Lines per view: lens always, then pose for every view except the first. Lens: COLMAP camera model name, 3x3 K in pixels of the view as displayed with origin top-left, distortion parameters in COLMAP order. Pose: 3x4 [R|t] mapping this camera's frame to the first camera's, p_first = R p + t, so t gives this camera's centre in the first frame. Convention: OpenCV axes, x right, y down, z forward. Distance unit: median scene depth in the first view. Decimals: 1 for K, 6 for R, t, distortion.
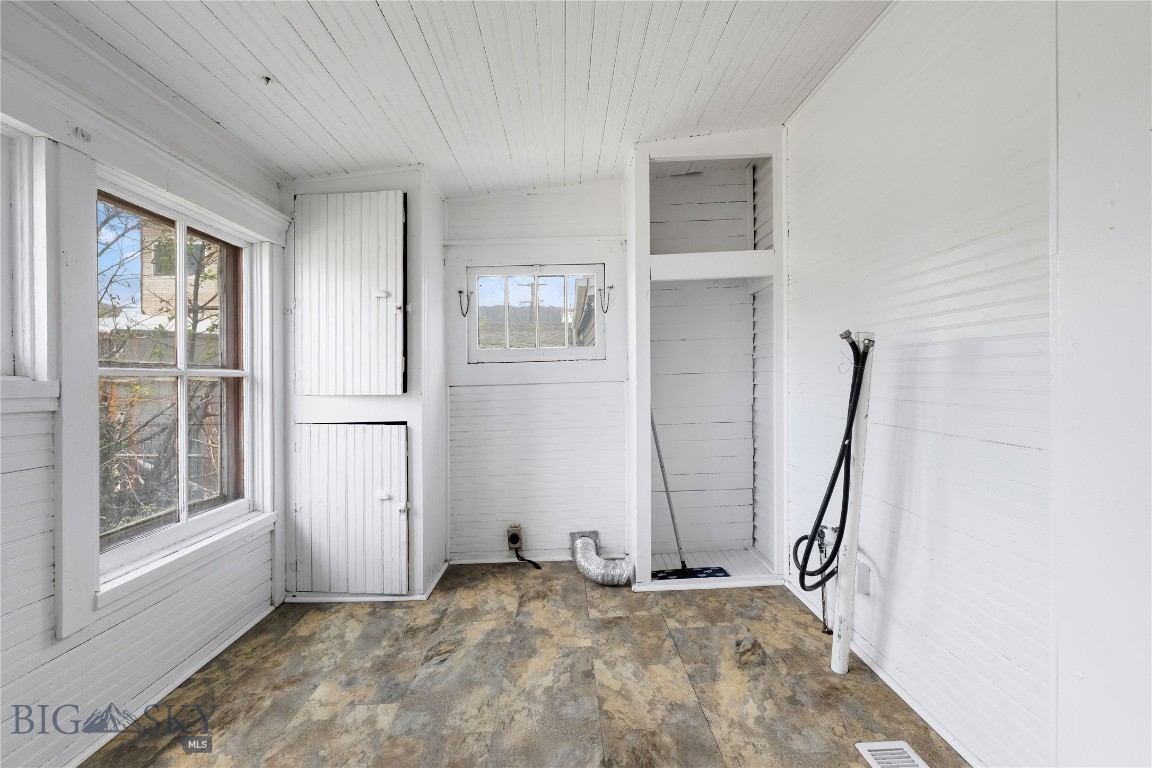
lens RADIAL K [[464.1, 0, 575.8], [0, 464.1, 378.1], [0, 0, 1]] dist [-0.002110, 0.000756]
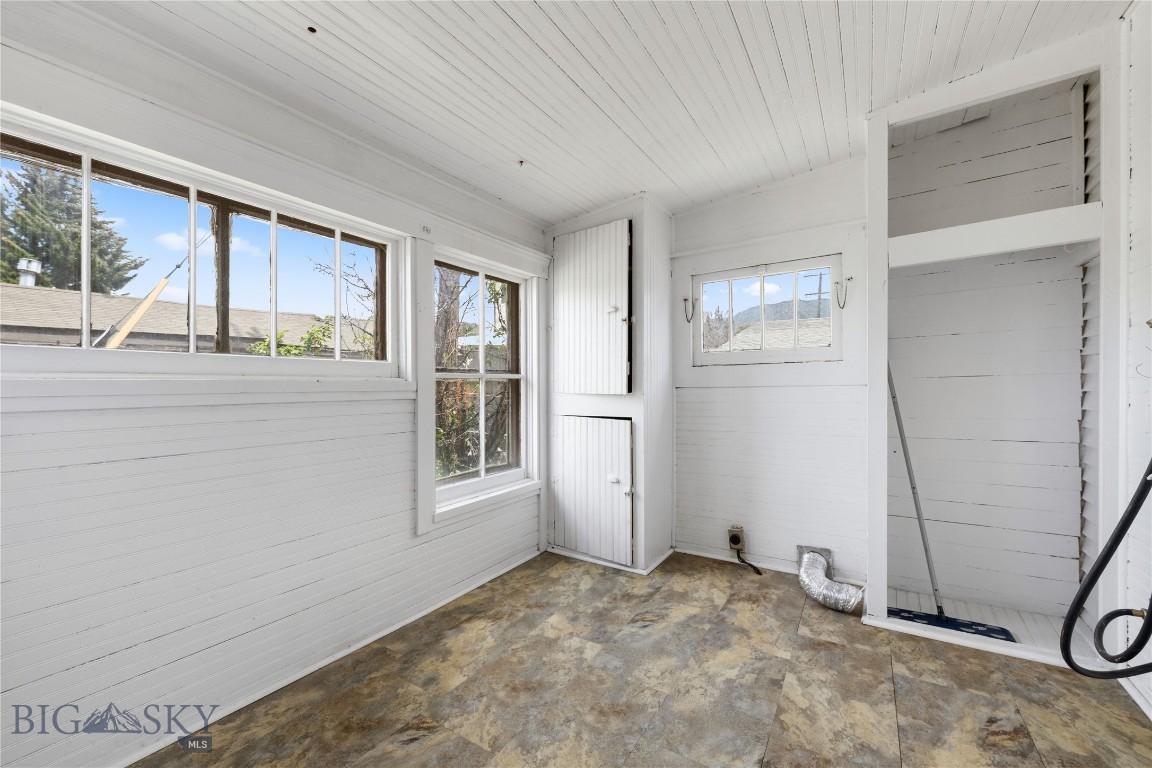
lens RADIAL K [[464.1, 0, 575.6], [0, 464.1, 385.0], [0, 0, 1]] dist [-0.002110, 0.000756]
pose [[0.828273, 0.012245, -0.560191, 0.181853], [-0.005247, 0.999887, 0.014098, -0.004003], [0.560301, -0.008738, 0.828243, -0.038815]]
